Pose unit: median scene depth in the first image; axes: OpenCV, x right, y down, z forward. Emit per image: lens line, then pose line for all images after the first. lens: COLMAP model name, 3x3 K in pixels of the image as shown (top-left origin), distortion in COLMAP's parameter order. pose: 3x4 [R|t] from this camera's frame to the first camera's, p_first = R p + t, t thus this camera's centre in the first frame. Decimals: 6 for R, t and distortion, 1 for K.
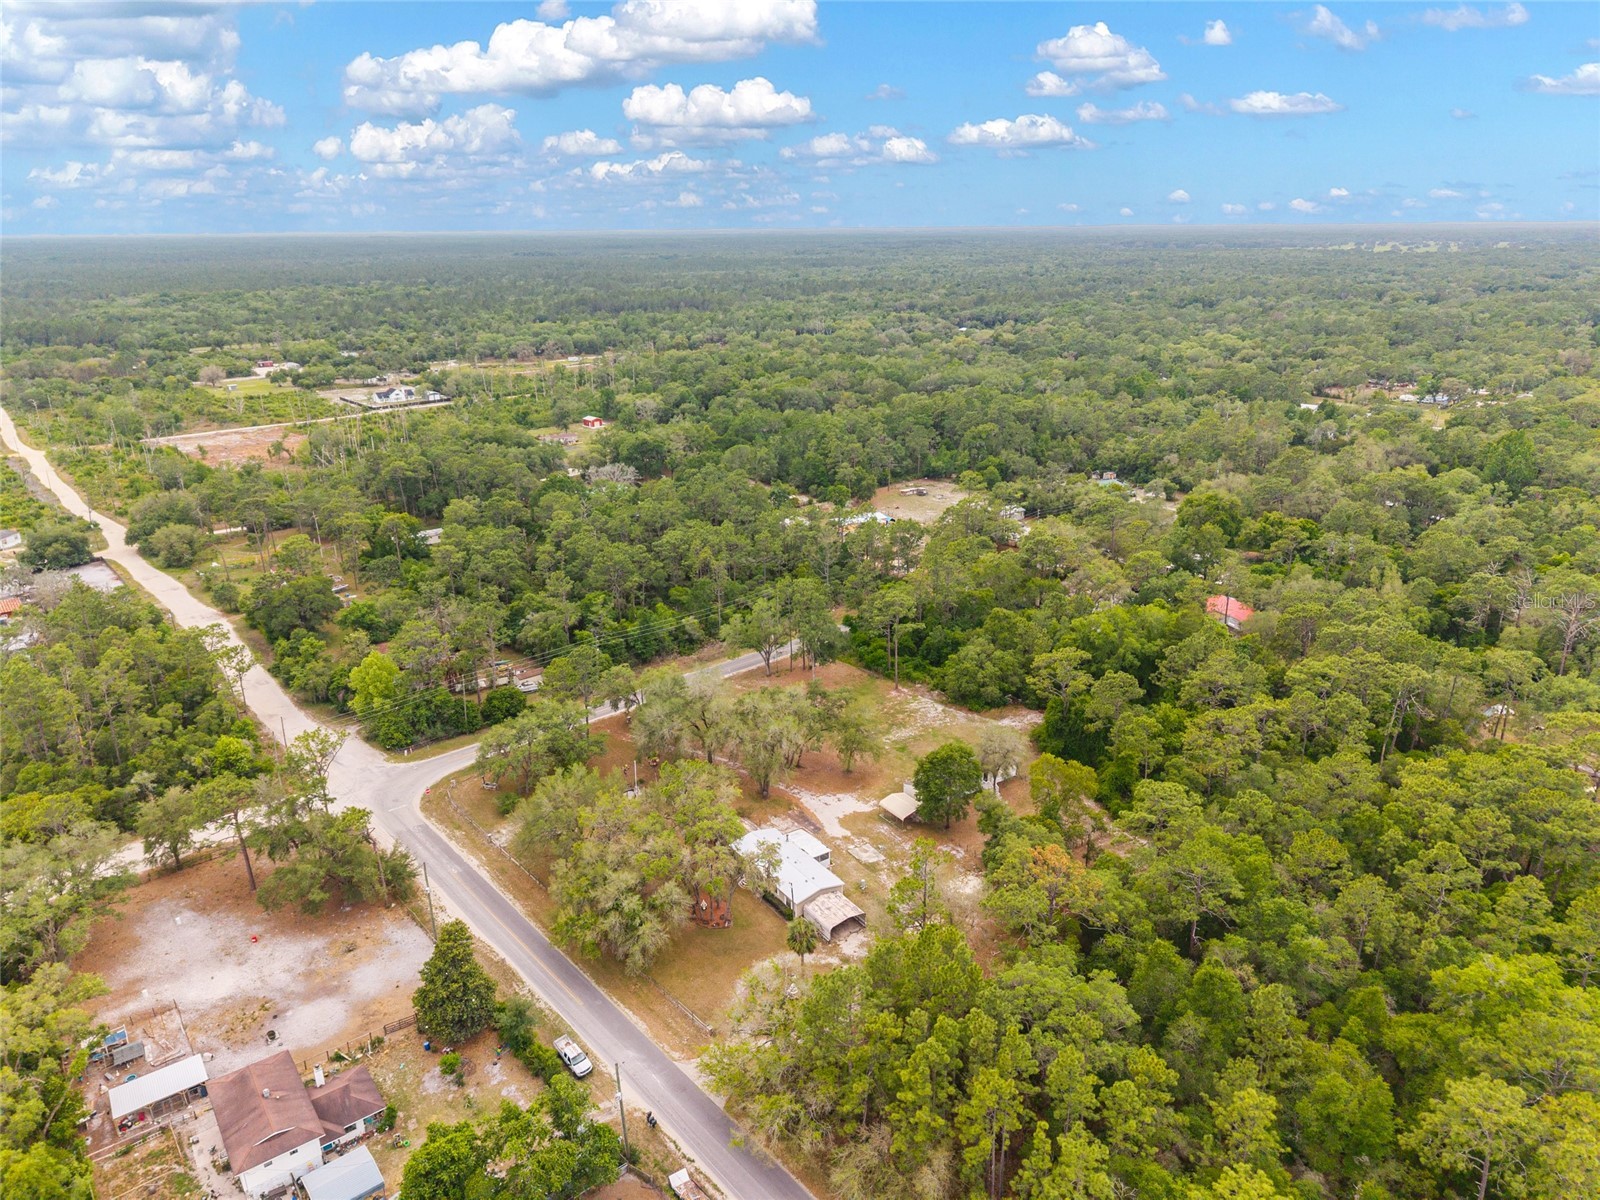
lens RADIAL K [[1068.7, 0, 793.0], [0, 1068.7, 604.7], [0, 0, 1]] dist [0.027668, -0.025859]
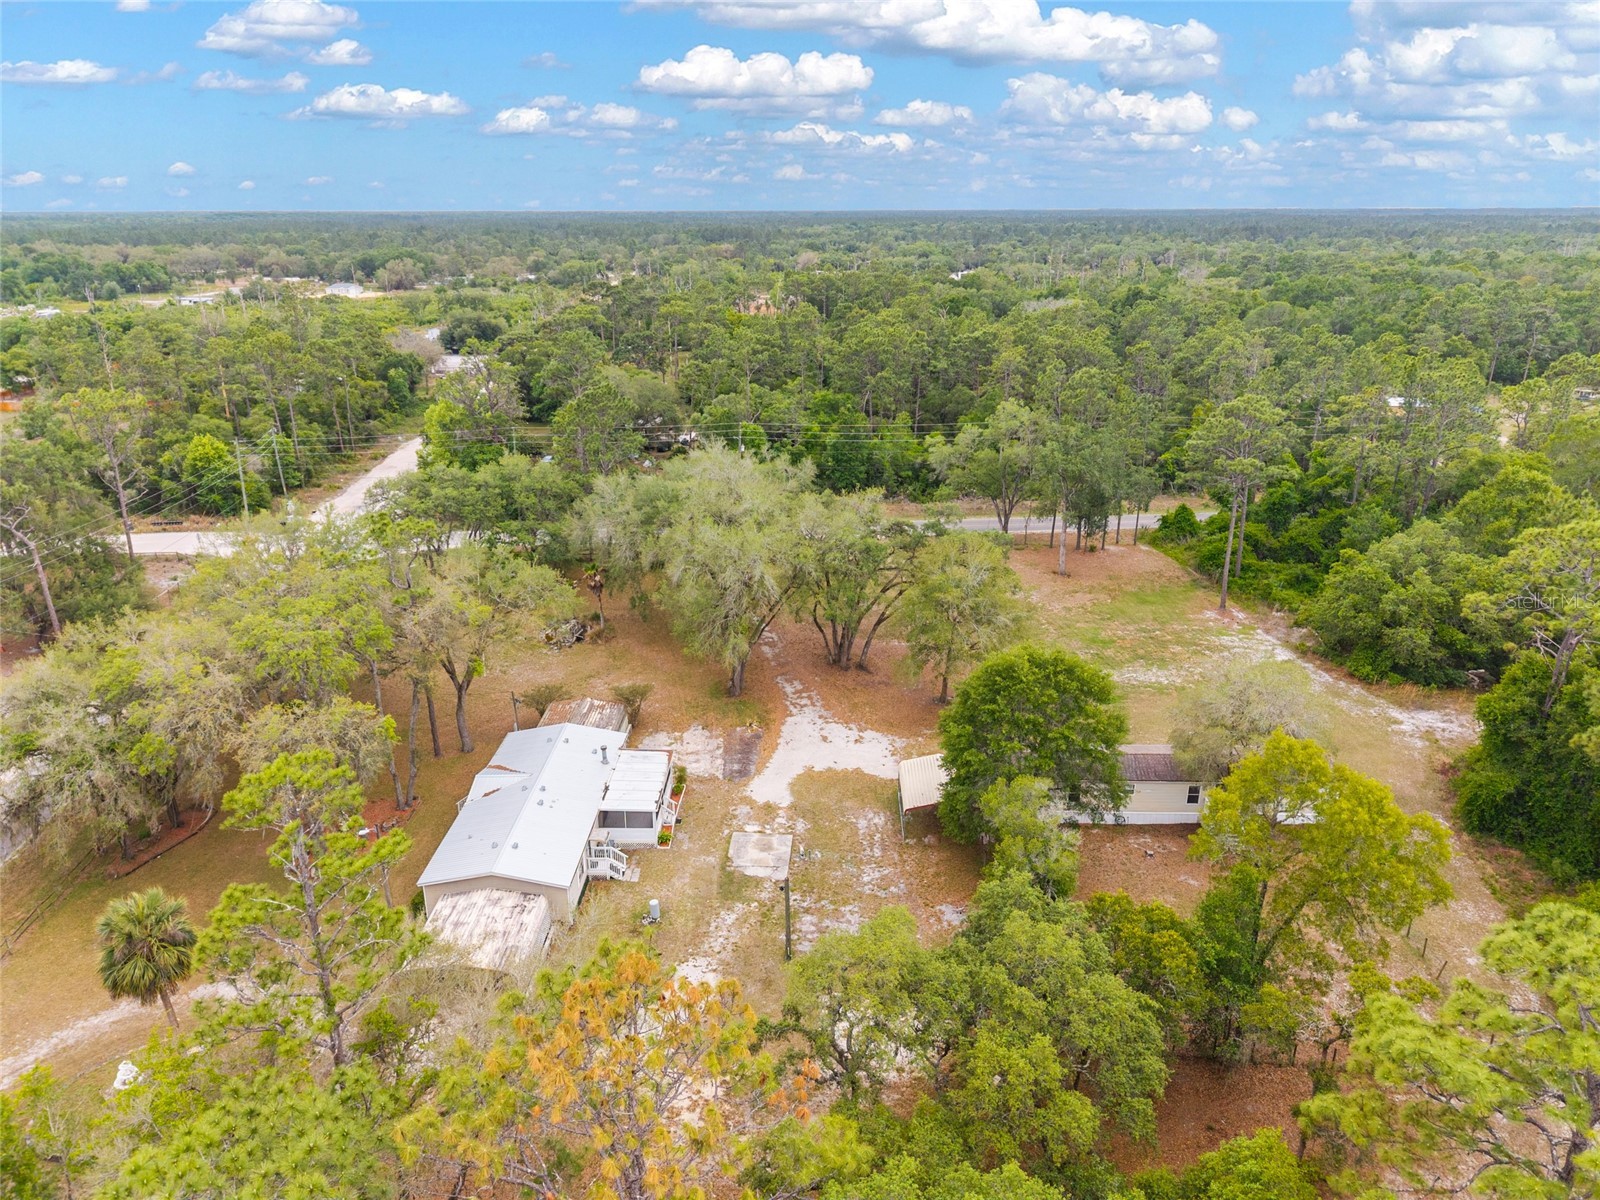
lens RADIAL K [[1061.0, 0, 794.0], [0, 1061.0, 620.7], [0, 0, 1]] dist [0.035671, -0.031384]
pose [[0.811833, 0.218232, -0.541573, 0.266341], [-0.197697, 0.975479, 0.096726, 0.100164], [0.549402, 0.028542, 0.835070, 0.640361]]
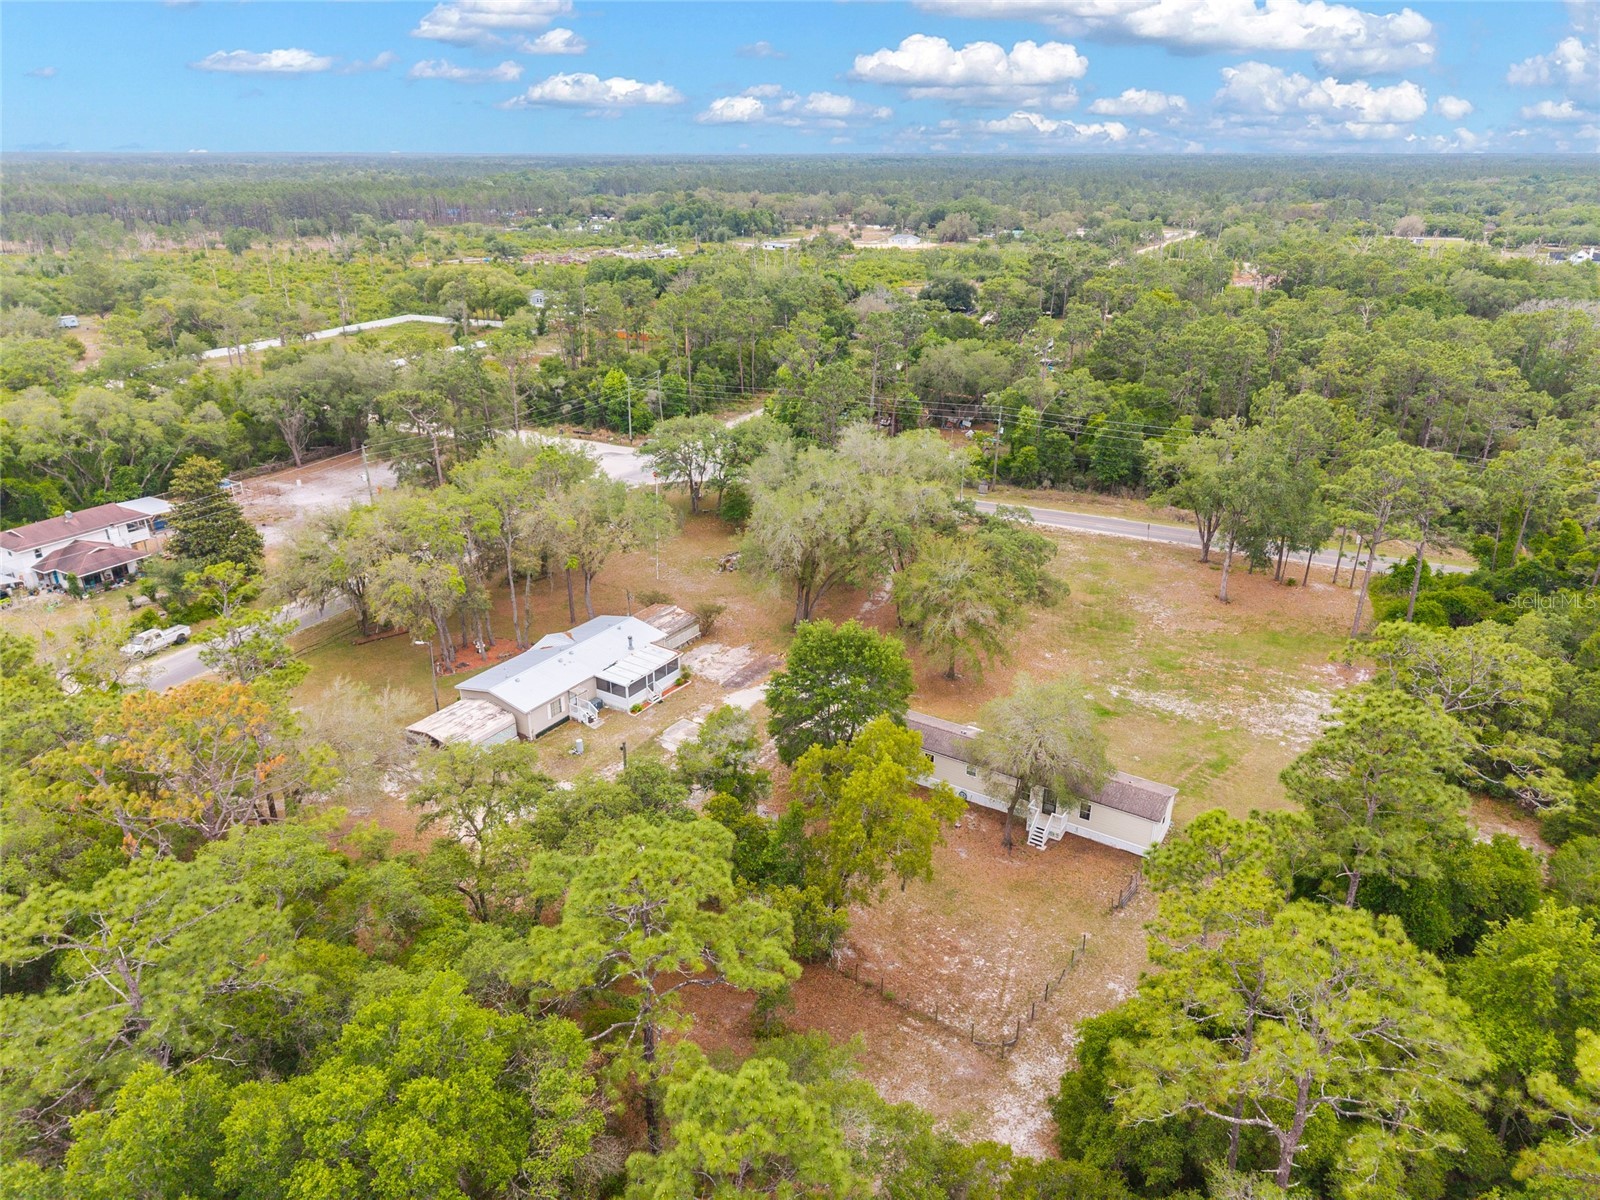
lens RADIAL K [[1089.0, 0, 786.6], [0, 1089.0, 561.9], [0, 0, 1]] dist [0.005833, -0.004324]
pose [[0.387715, 0.335589, -0.858520, 0.511209], [-0.309139, 0.924772, 0.221877, 0.010910], [0.868395, 0.179377, 0.462291, 0.742653]]
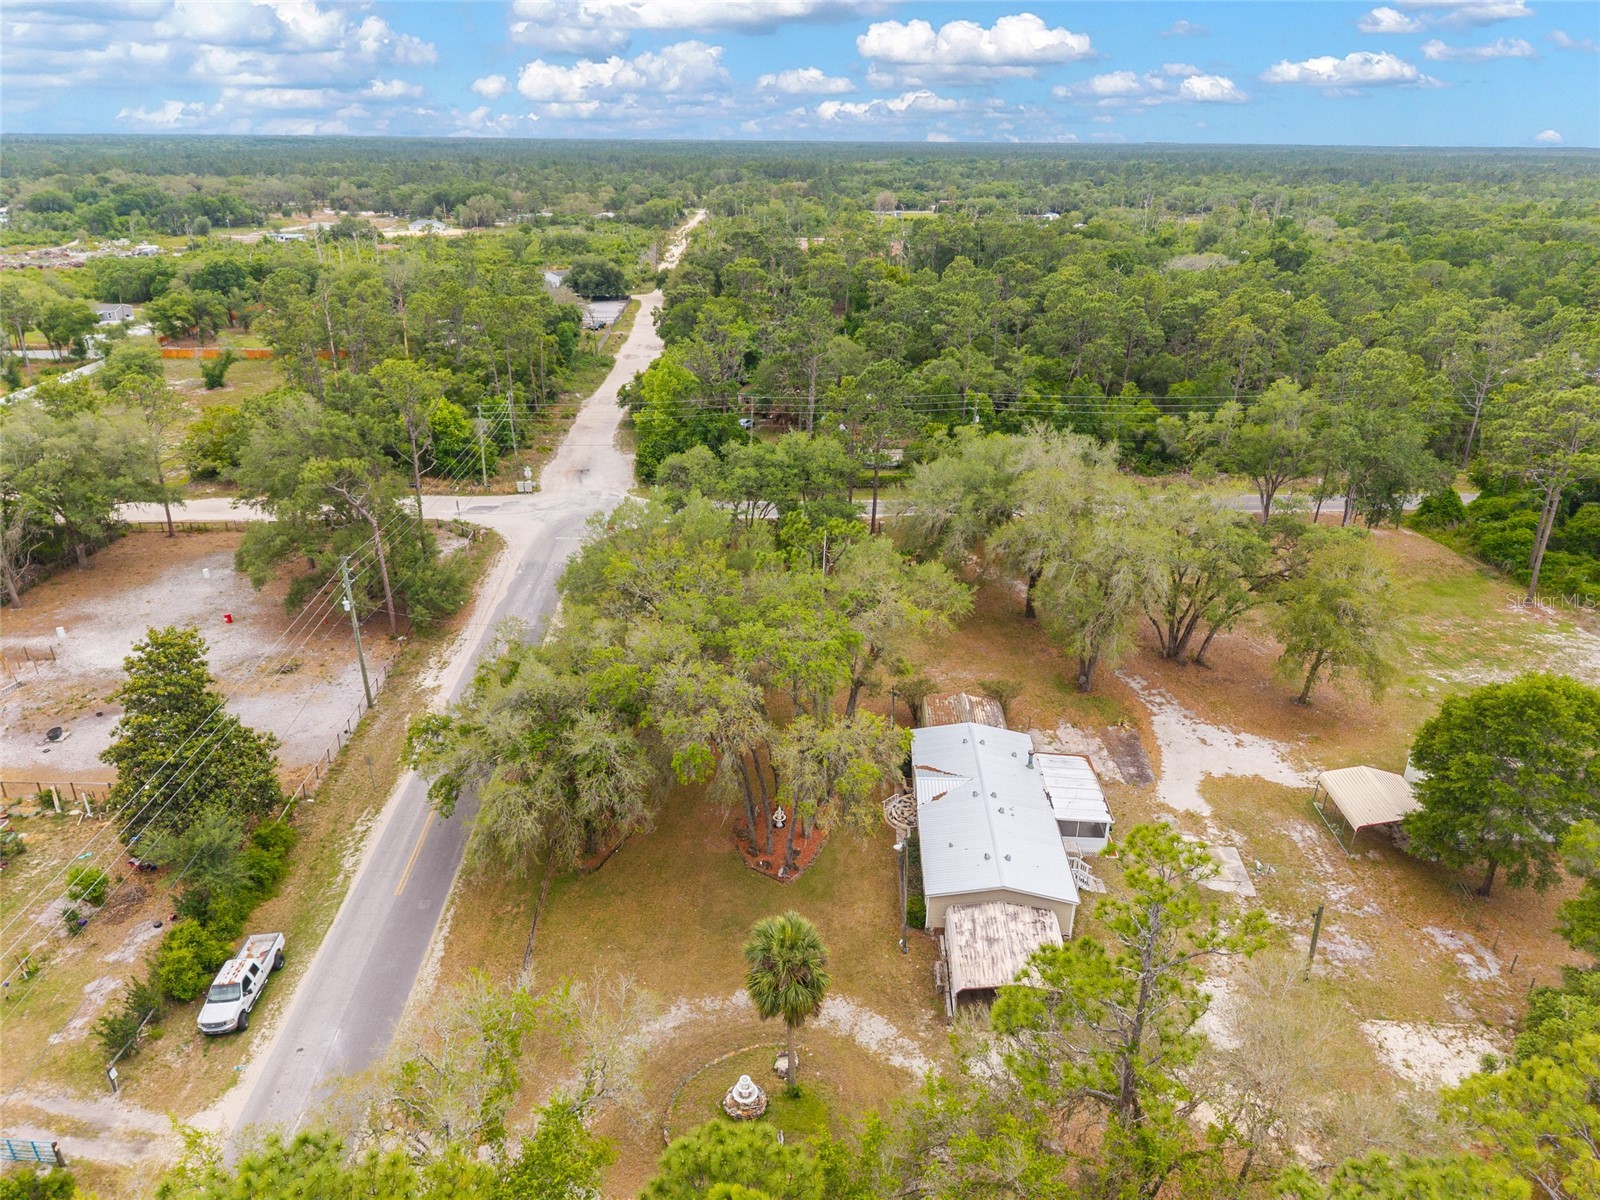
lens RADIAL K [[1068.7, 0, 793.0], [0, 1068.7, 604.7], [0, 0, 1]] dist [0.027668, -0.025859]
pose [[0.793027, 0.257803, -0.551948, 0.134980], [-0.215656, 0.966173, 0.141428, 0.108694], [0.569738, 0.006875, 0.821798, 0.551243]]
